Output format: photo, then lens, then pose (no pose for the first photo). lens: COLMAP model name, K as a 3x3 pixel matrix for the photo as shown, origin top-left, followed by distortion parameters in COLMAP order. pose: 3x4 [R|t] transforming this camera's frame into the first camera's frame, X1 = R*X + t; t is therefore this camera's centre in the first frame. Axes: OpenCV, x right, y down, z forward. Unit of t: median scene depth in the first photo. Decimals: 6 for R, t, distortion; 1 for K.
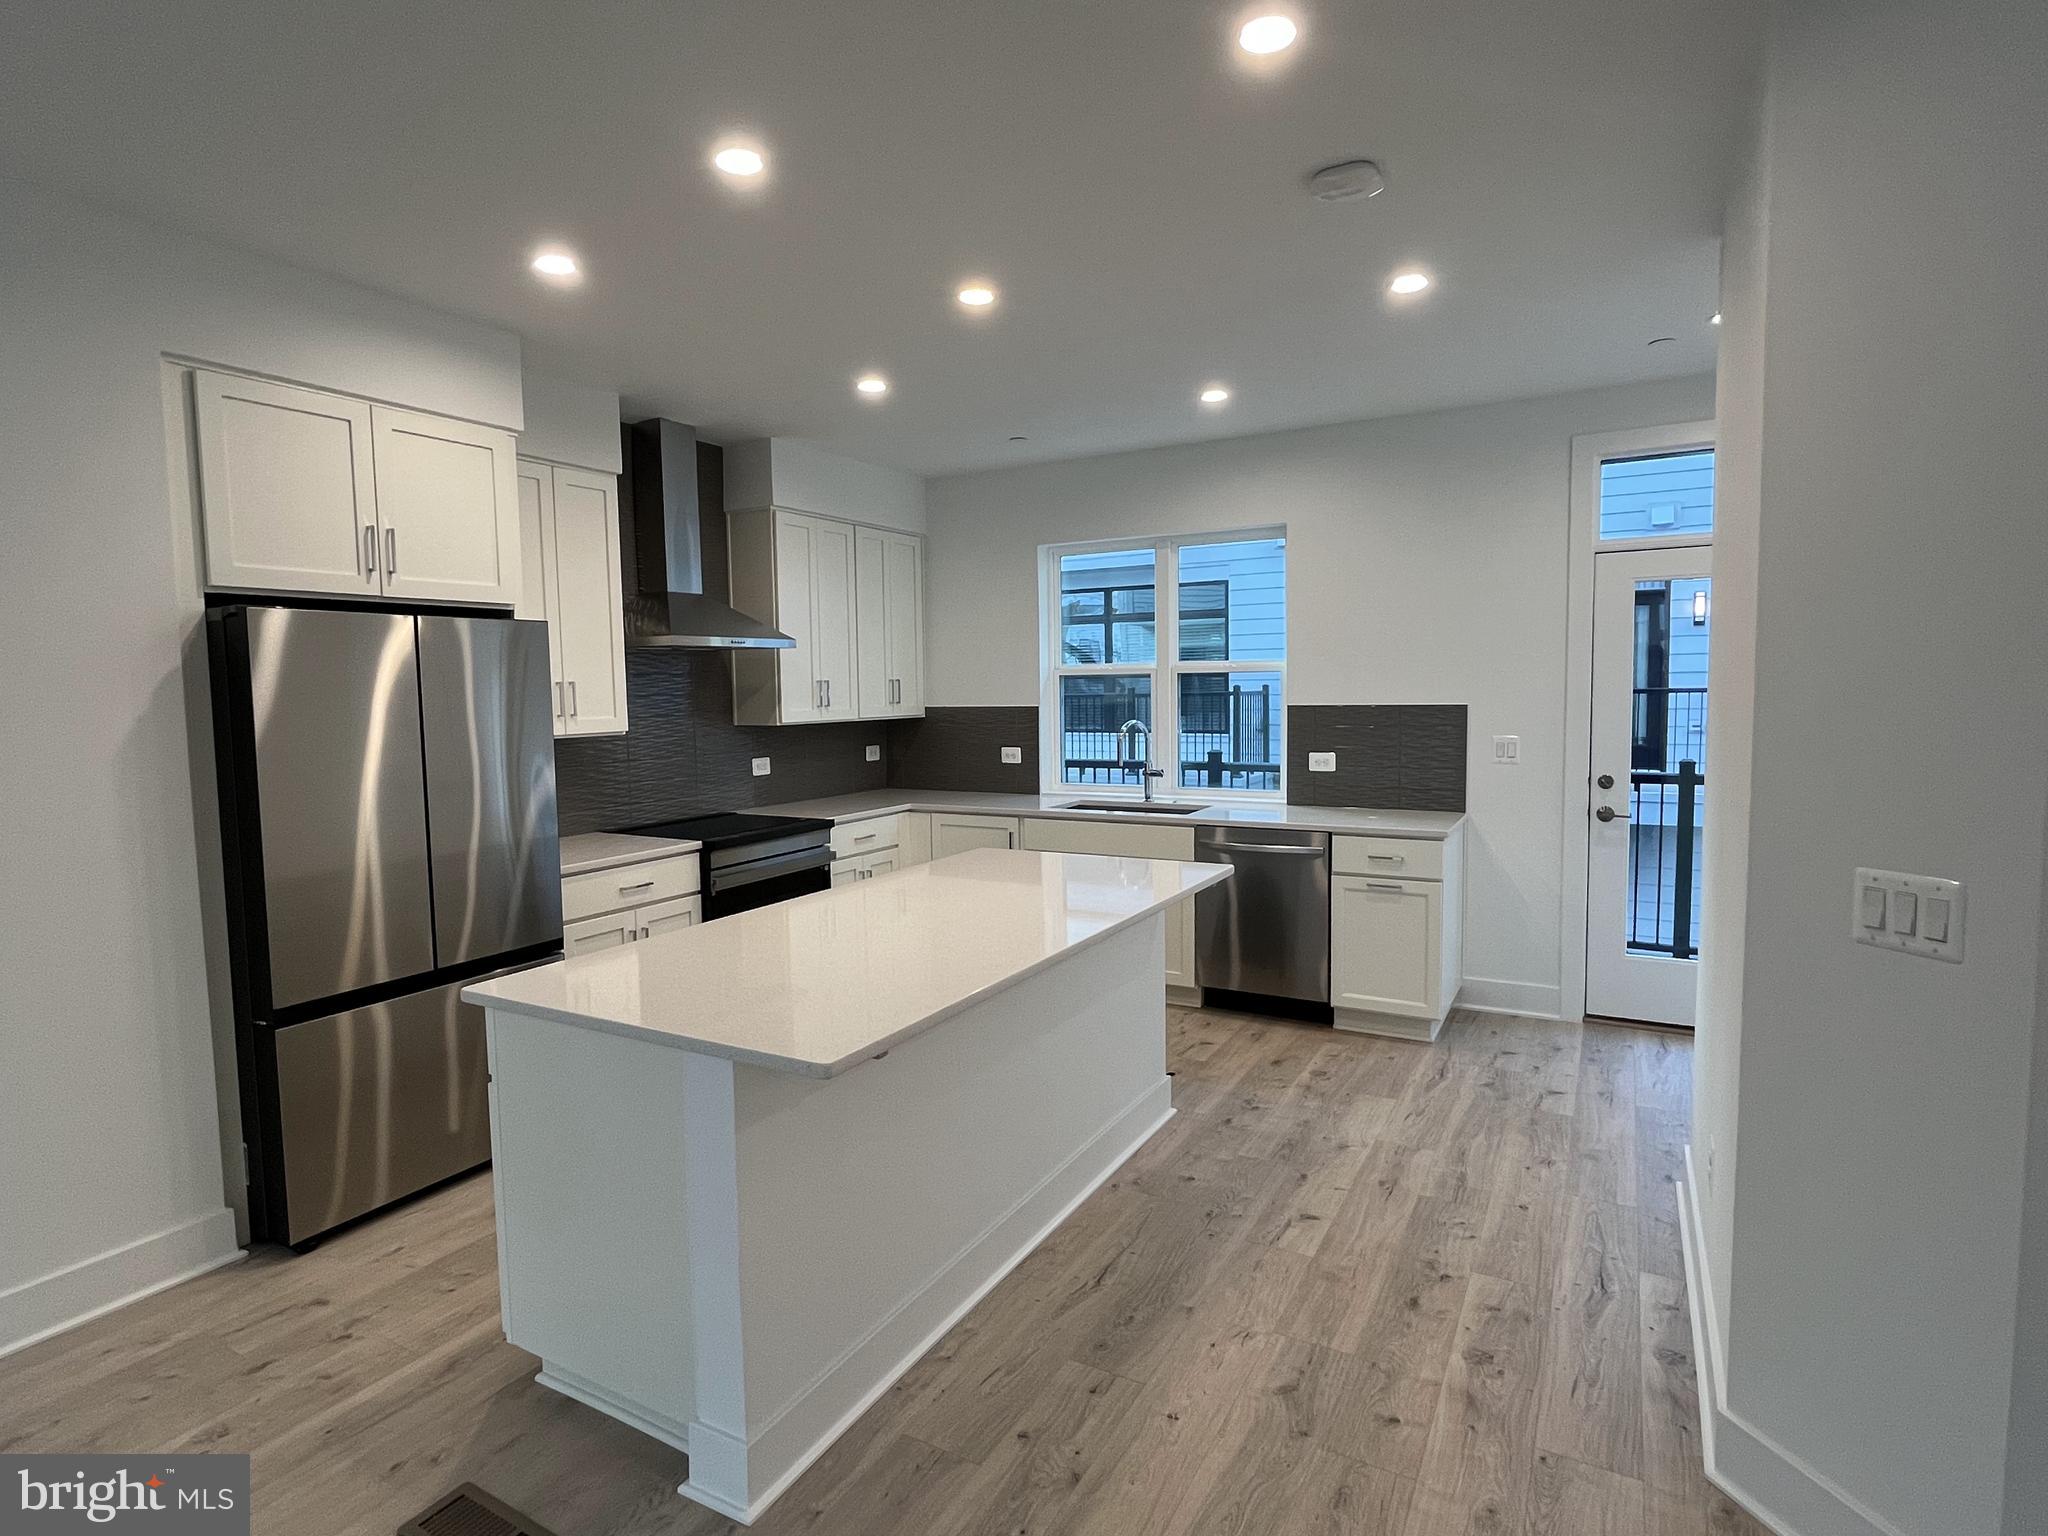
lens RADIAL K [[1065.1, 0, 1027.0], [0, 1065.1, 773.5], [0, 0, 1]] dist [0.004576, -0.001358]
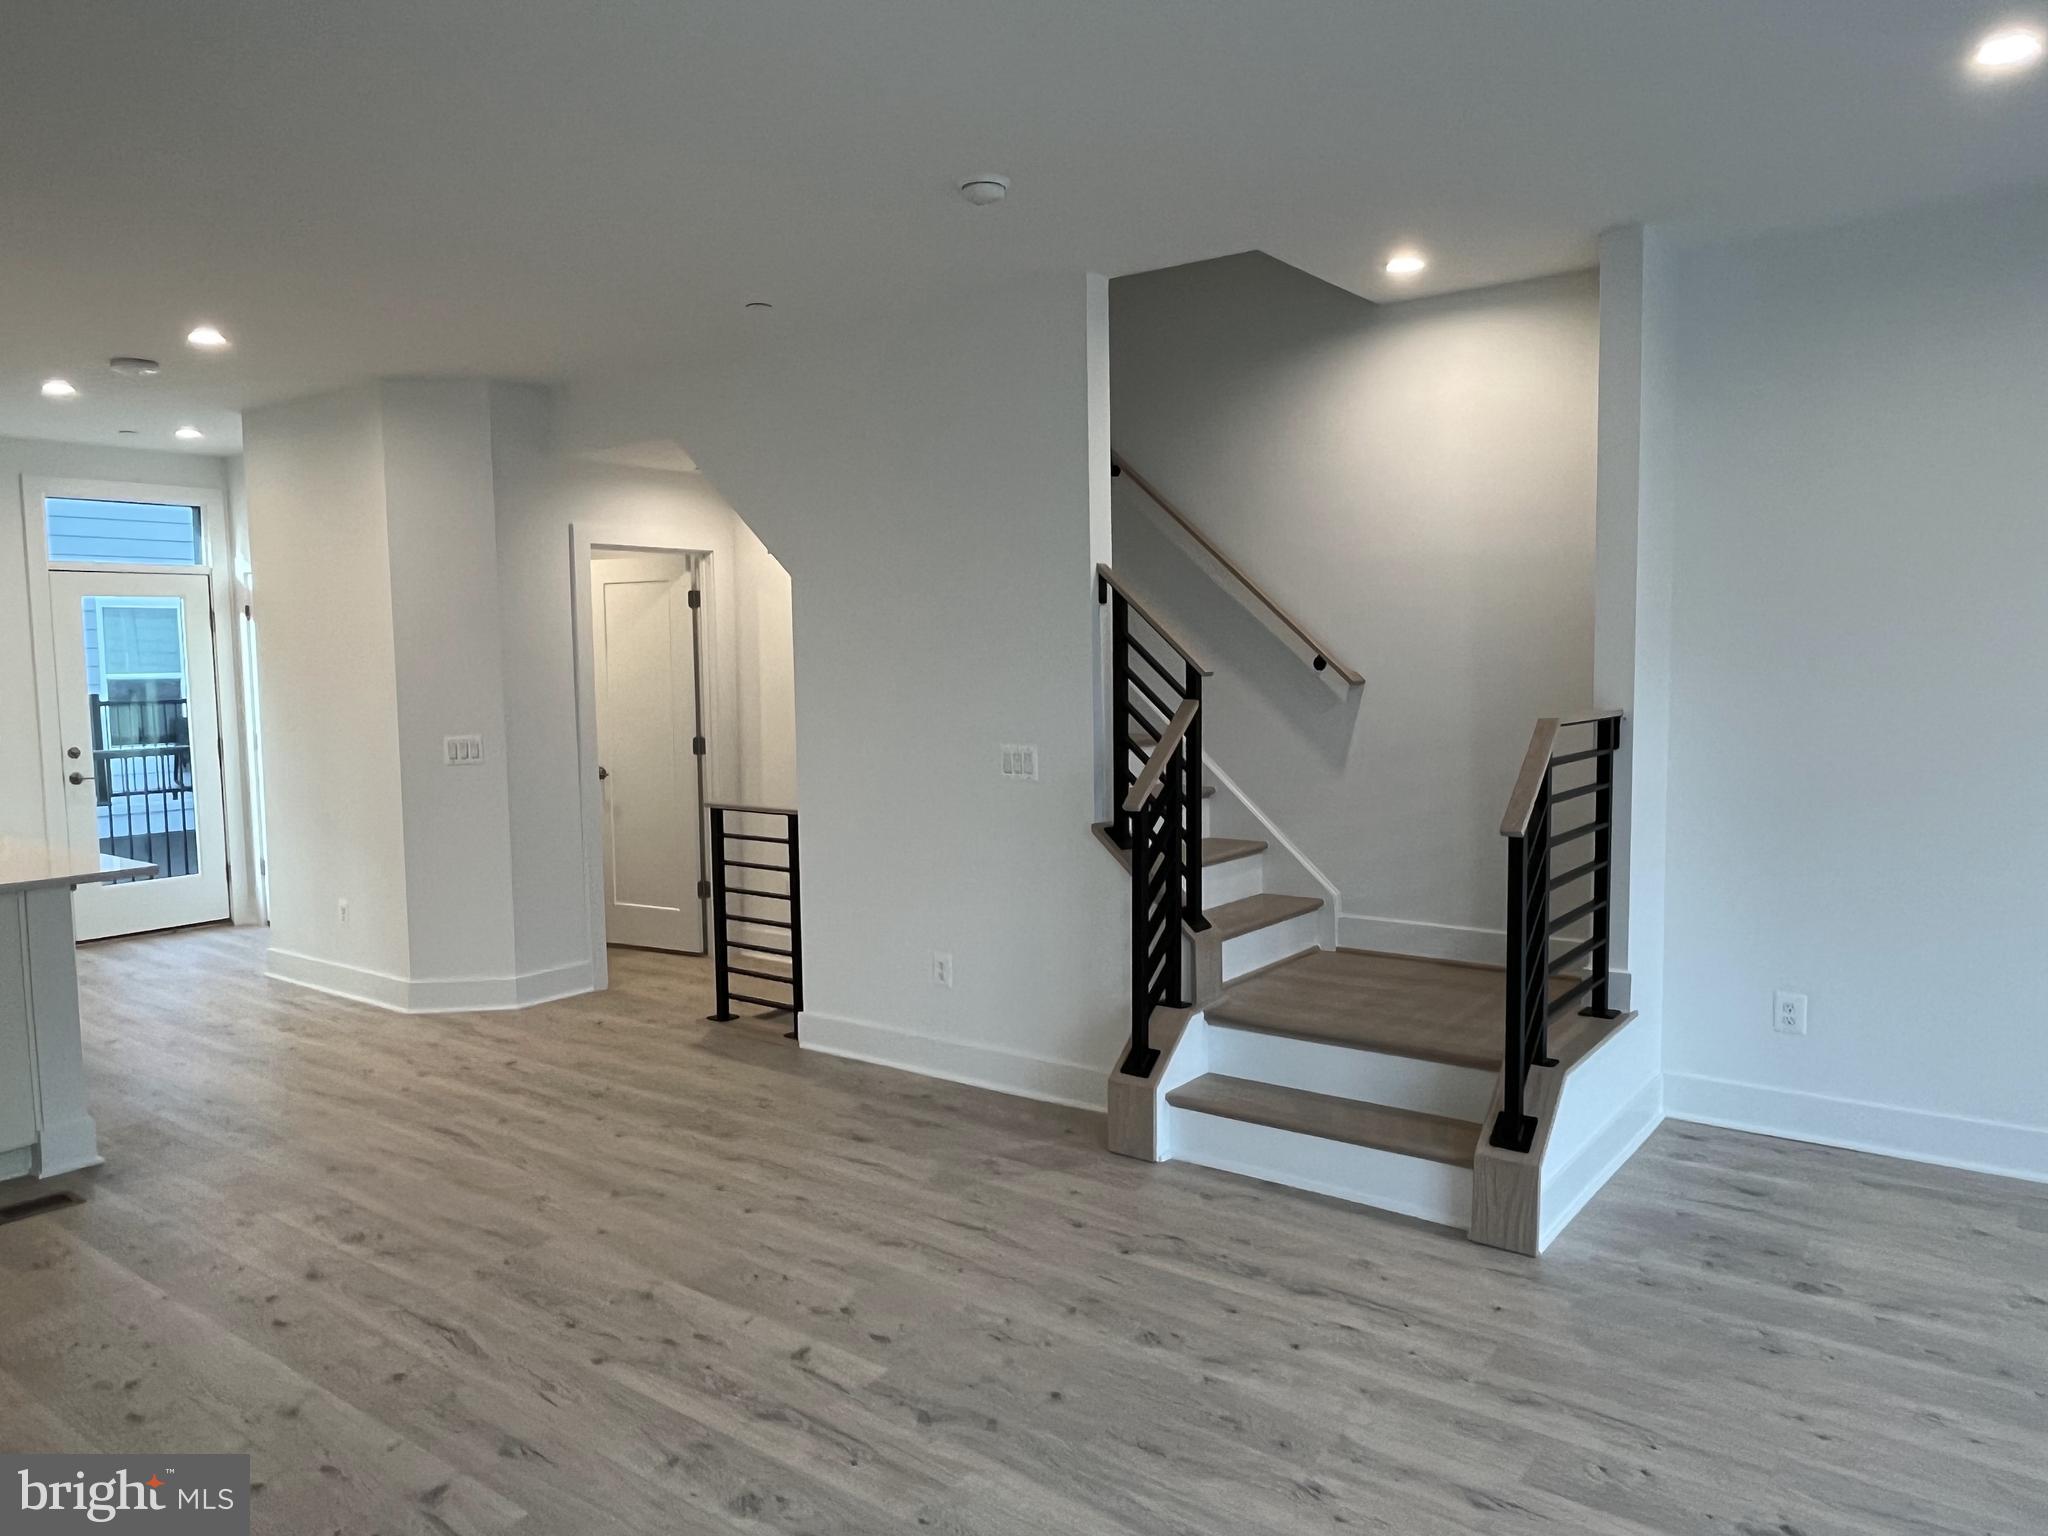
lens RADIAL K [[1430.5, 0, 1013.5], [0, 1430.5, 765.7], [0, 0, 1]] dist [0.011041, -0.010719]
pose [[0.145572, -0.062310, 0.987384, -0.990846], [0.095820, 0.994211, 0.048614, 0.047939], [-0.984696, 0.087535, 0.150700, -0.358484]]
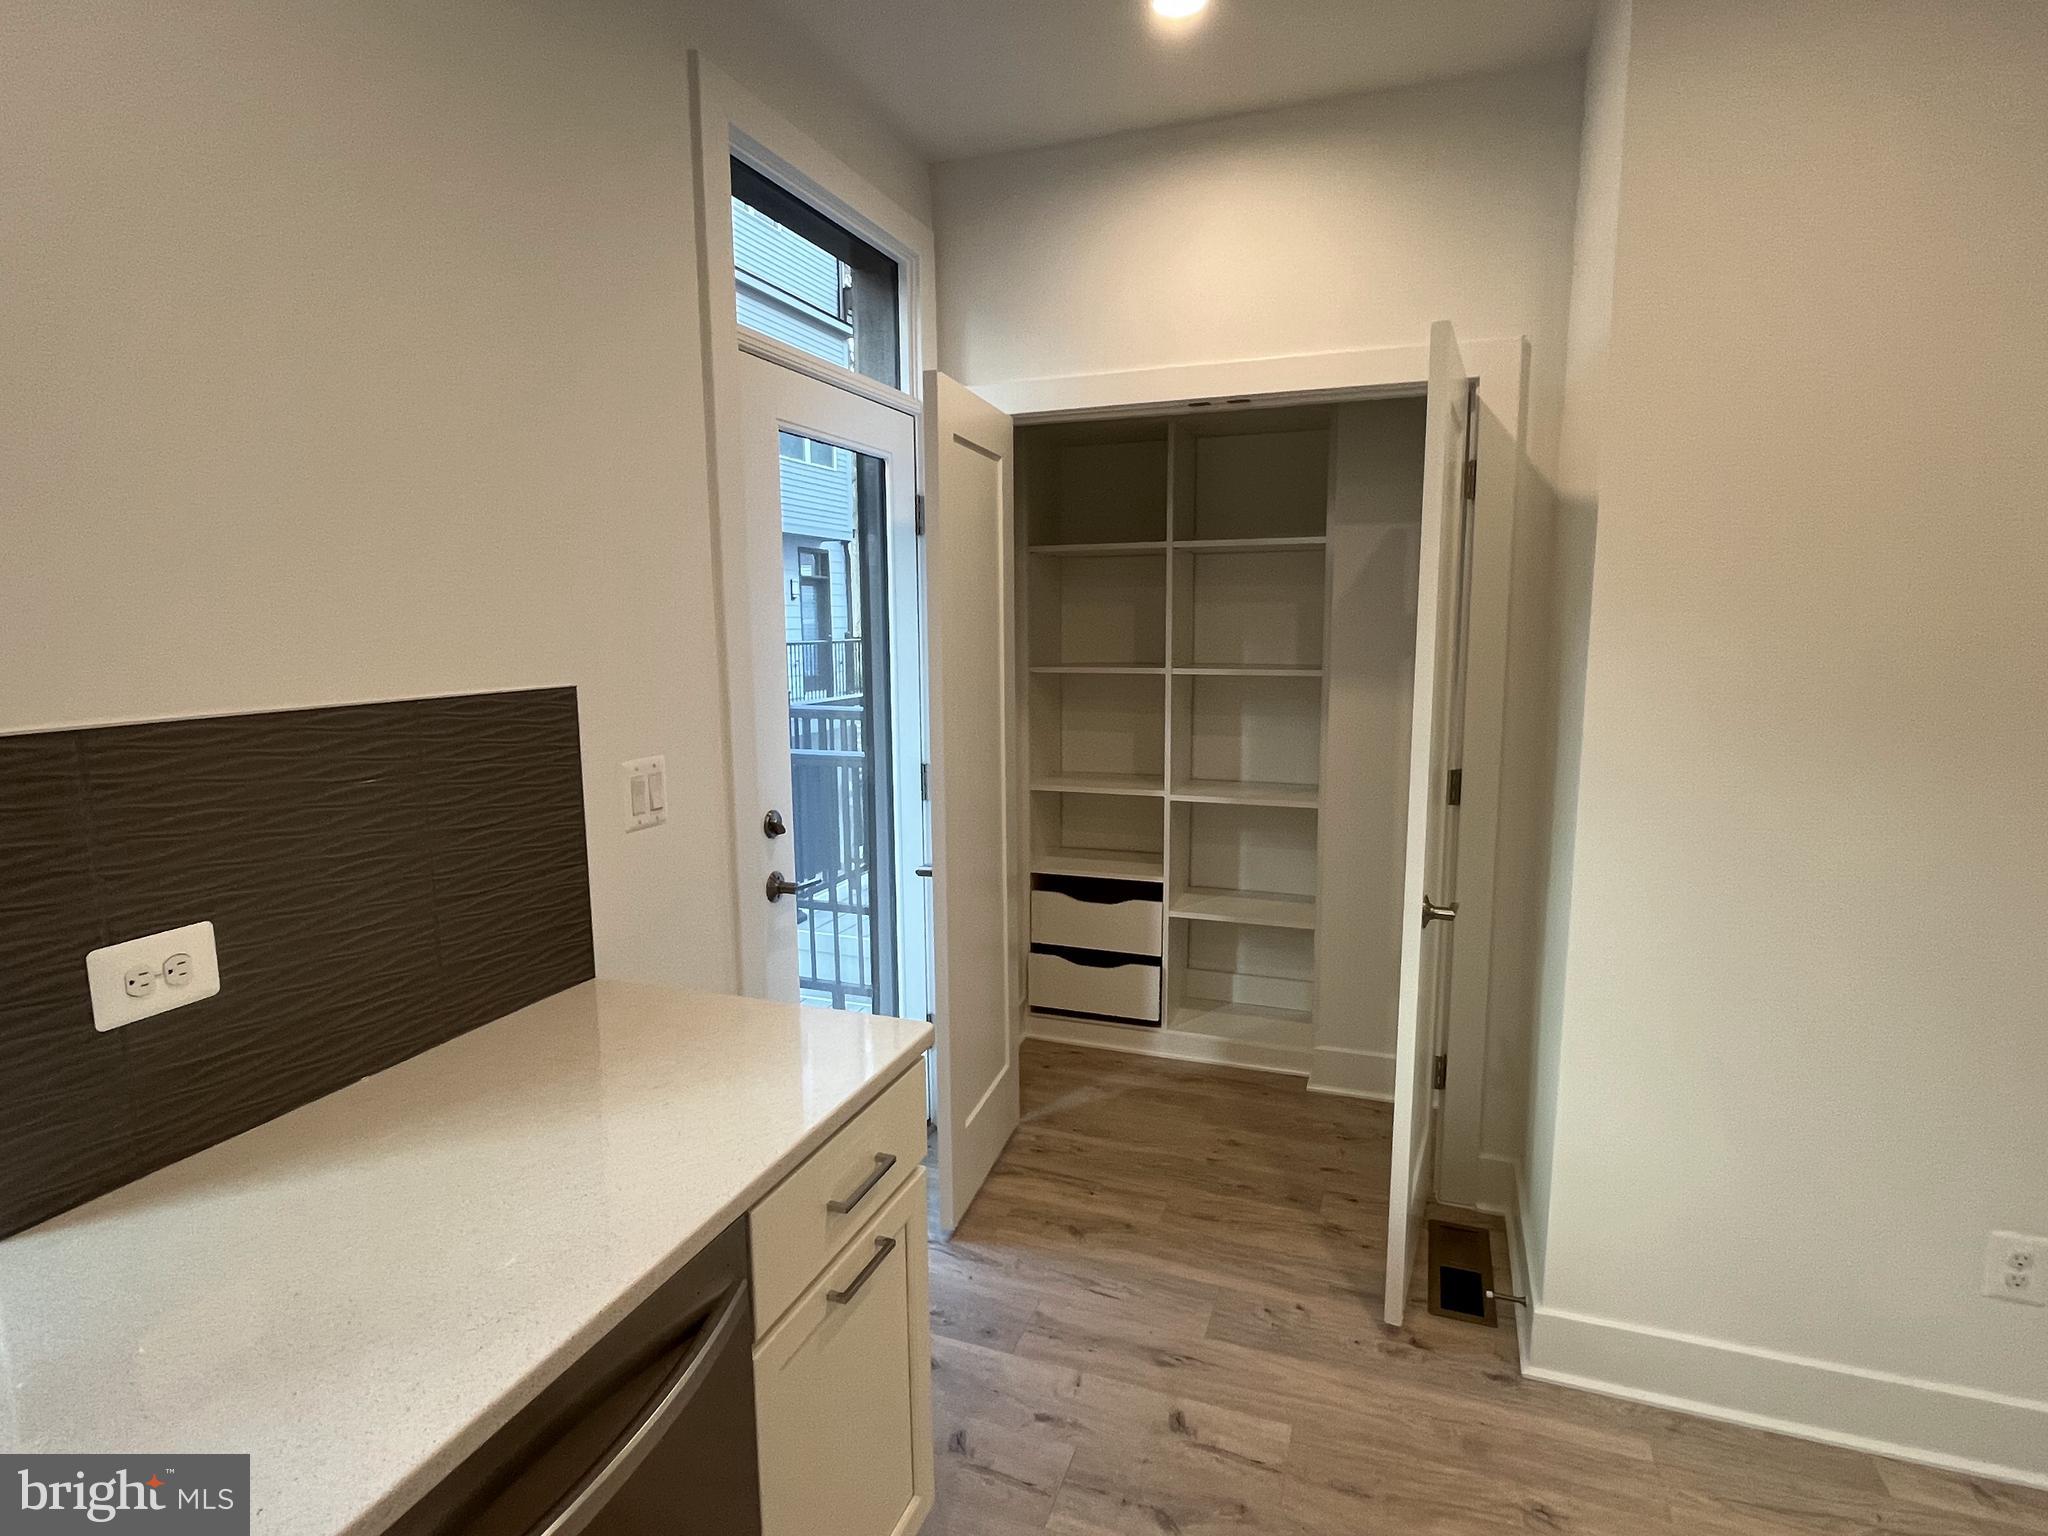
lens RADIAL K [[1065.1, 0, 1020.6], [0, 1065.1, 775.1], [0, 0, 1]] dist [0.004576, -0.001358]
pose [[-0.166662, -0.136131, 0.976572, 0.037033], [0.075588, 0.985745, 0.150310, -0.082812], [-0.983112, 0.098868, -0.153996, 0.973990]]
